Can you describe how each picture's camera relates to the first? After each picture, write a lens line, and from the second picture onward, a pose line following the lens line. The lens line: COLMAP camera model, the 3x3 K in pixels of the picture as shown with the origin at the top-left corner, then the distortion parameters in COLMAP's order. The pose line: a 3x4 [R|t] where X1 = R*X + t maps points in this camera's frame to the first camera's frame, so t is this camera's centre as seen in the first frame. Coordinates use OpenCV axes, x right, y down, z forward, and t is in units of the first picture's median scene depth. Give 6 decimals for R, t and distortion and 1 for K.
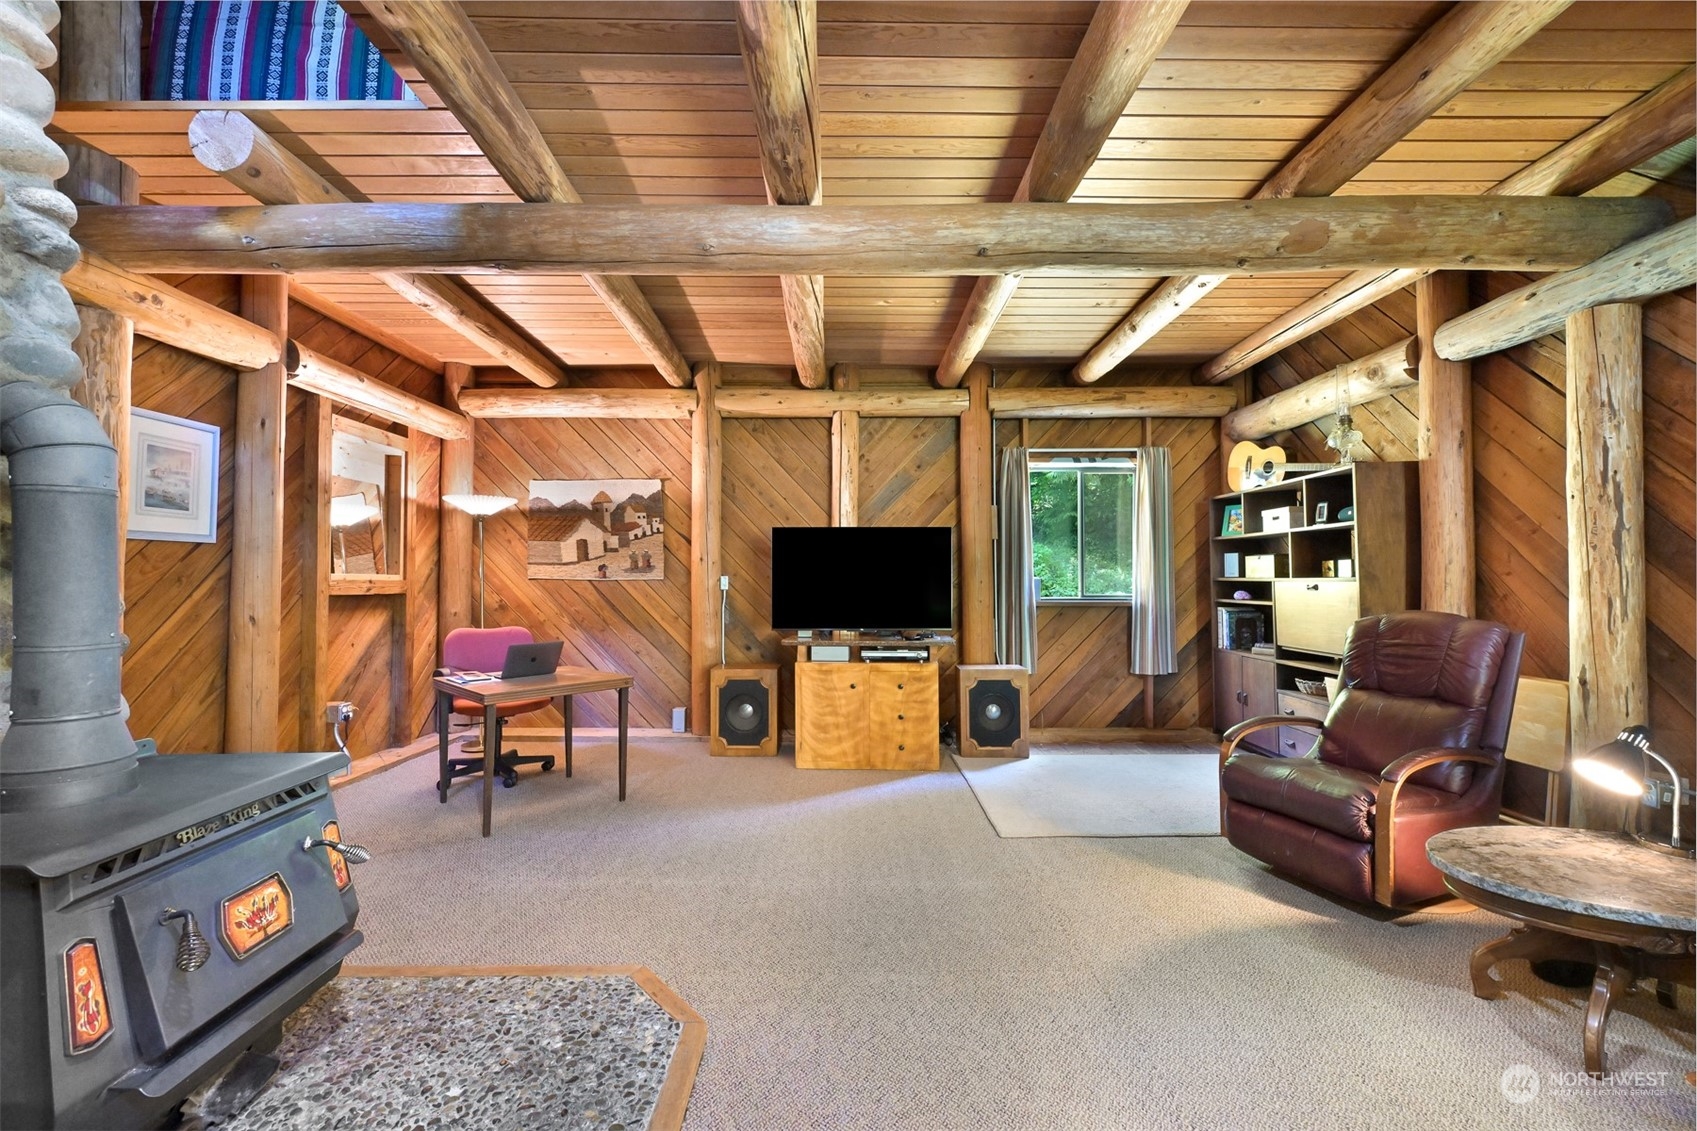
lens RADIAL K [[669.9, 0, 848.5], [0, 669.9, 565.5], [0, 0, 1]] dist [-0.000782, 0.000094]
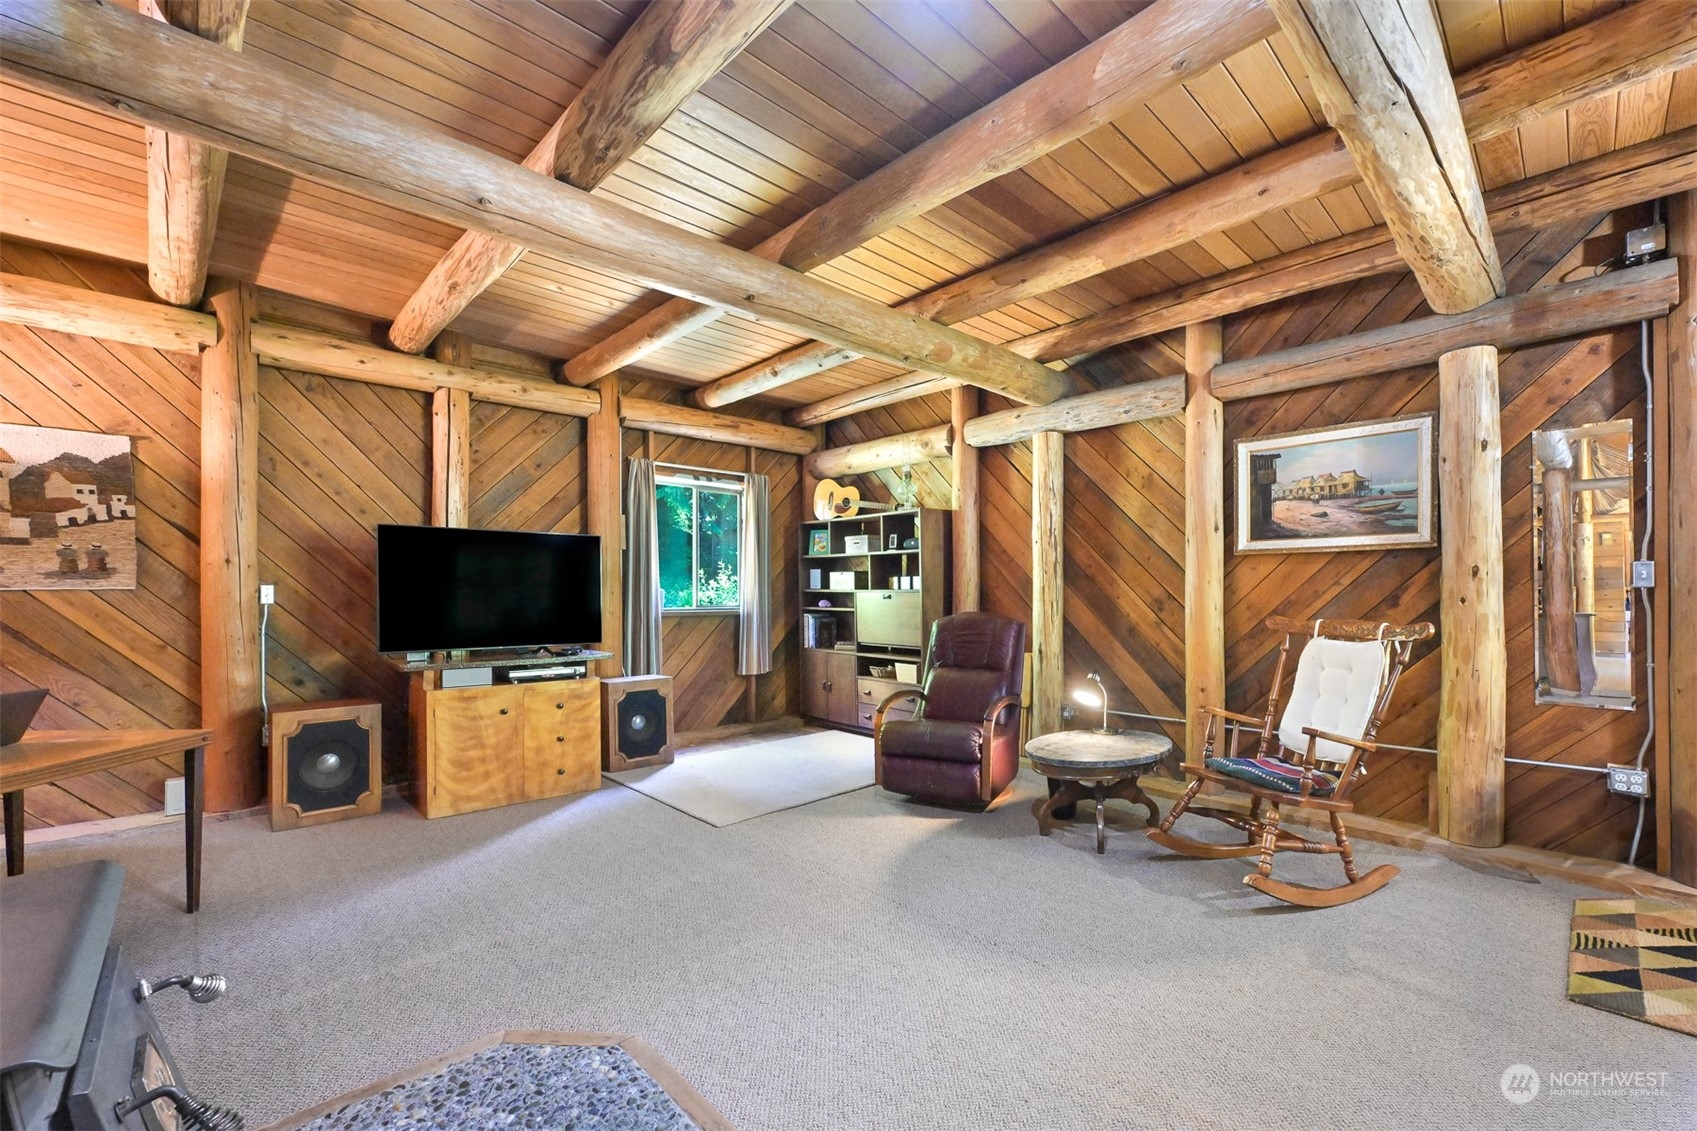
lens RADIAL K [[709.1, 0, 858.8], [0, 709.1, 581.4], [0, 0, 1]] dist [0.000614, 0.000011]
pose [[0.728233, 0.010505, 0.685249, -0.285518], [-0.016612, 0.999859, 0.002326, -0.000703], [-0.685128, -0.013078, 0.728305, 0.005080]]
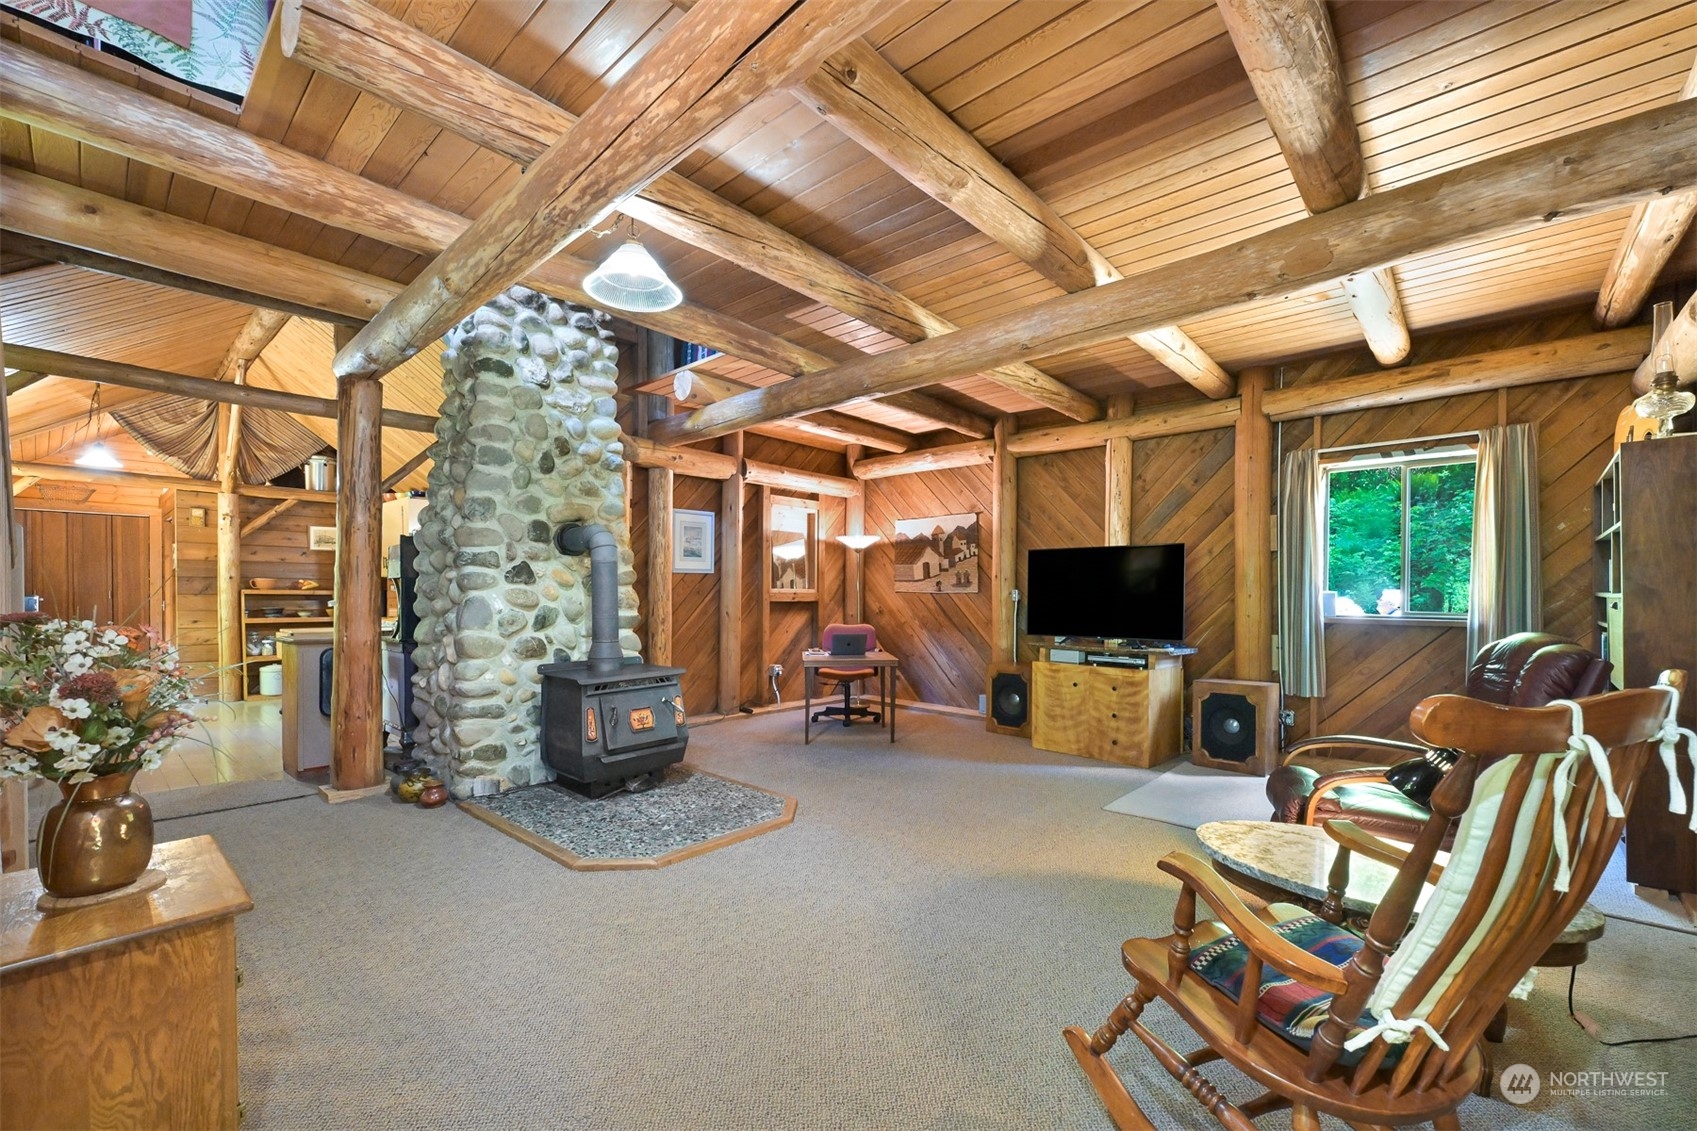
lens RADIAL K [[696.8, 0, 848.1], [0, 696.8, 586.9], [0, 0, 1]] dist [-0.000868, 0.000282]
pose [[0.733325, -0.003084, -0.679871, 0.526829], [0.012635, 0.999879, 0.009094, -0.005937], [0.679761, -0.015259, 0.733275, -0.152606]]
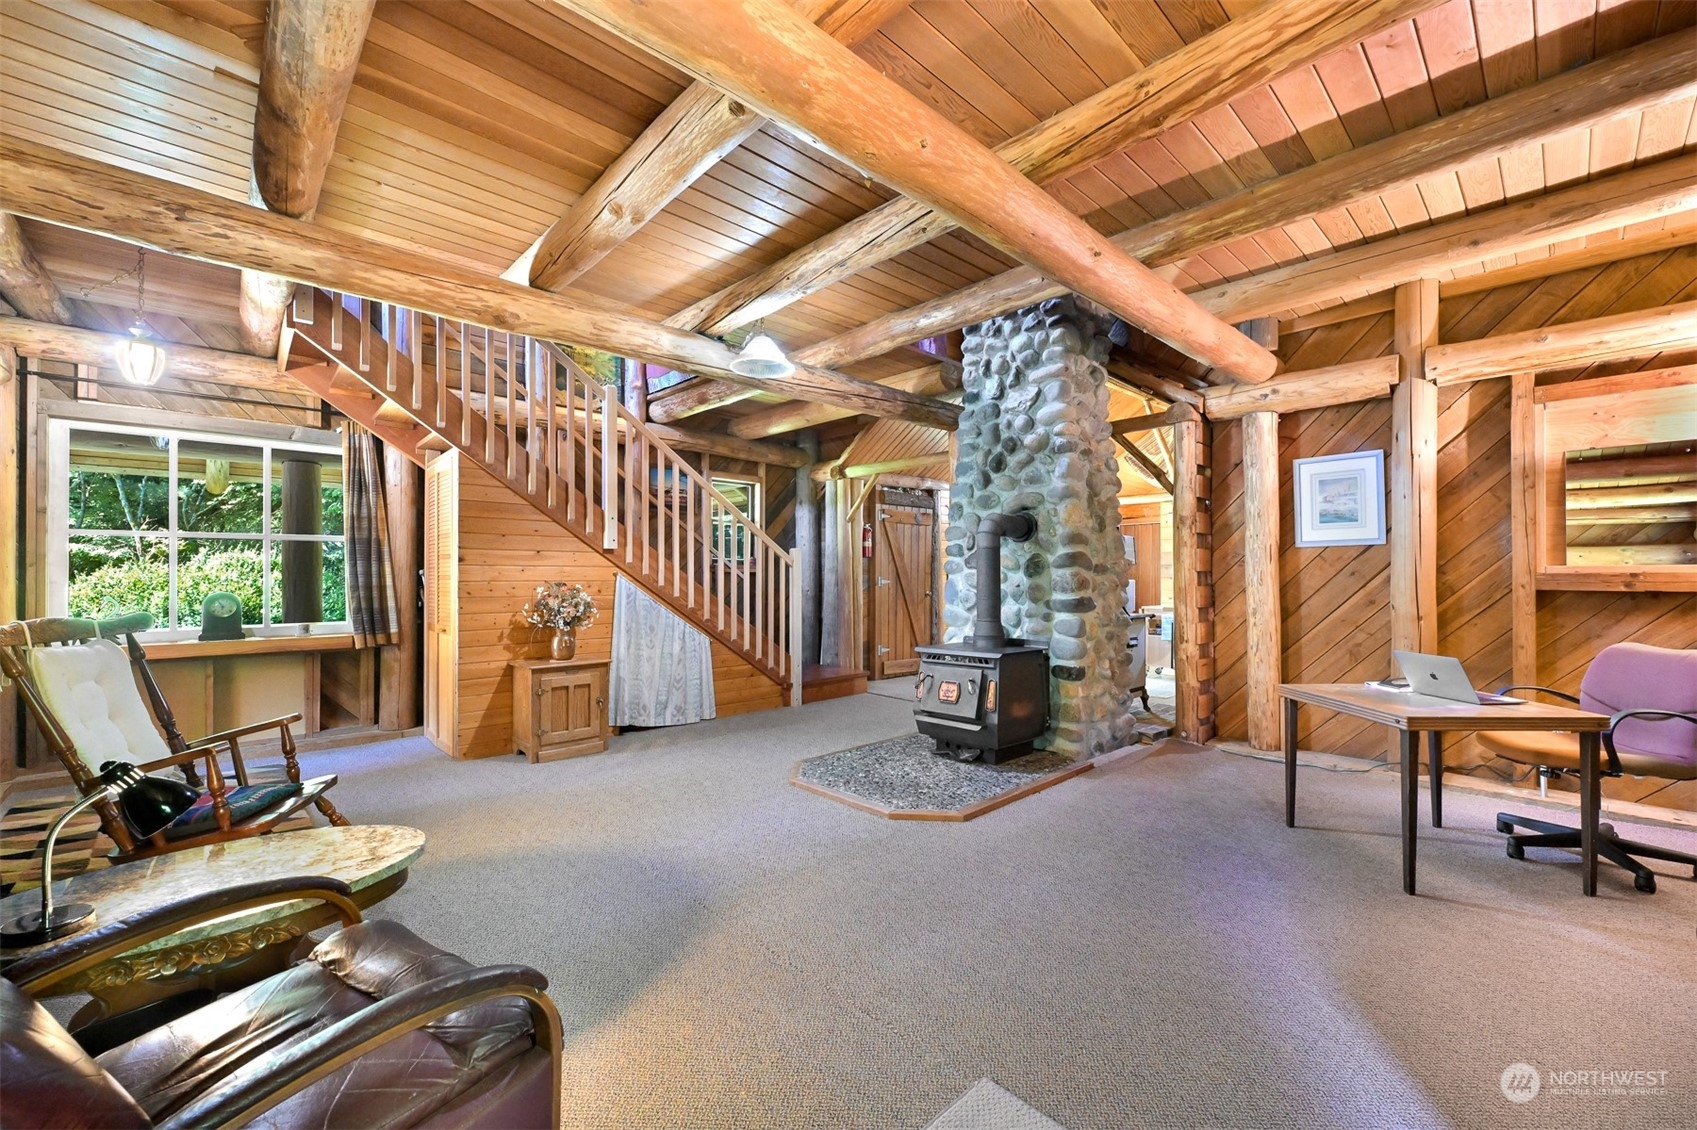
lens RADIAL K [[669.9, 0, 848.5], [0, 669.9, 565.0], [0, 0, 1]] dist [-0.000782, 0.000094]
pose [[-0.732998, -0.010422, -0.680151, 0.463238], [0.018801, 0.999190, -0.035572, 0.022769], [0.679971, -0.038862, -0.732208, 0.934234]]
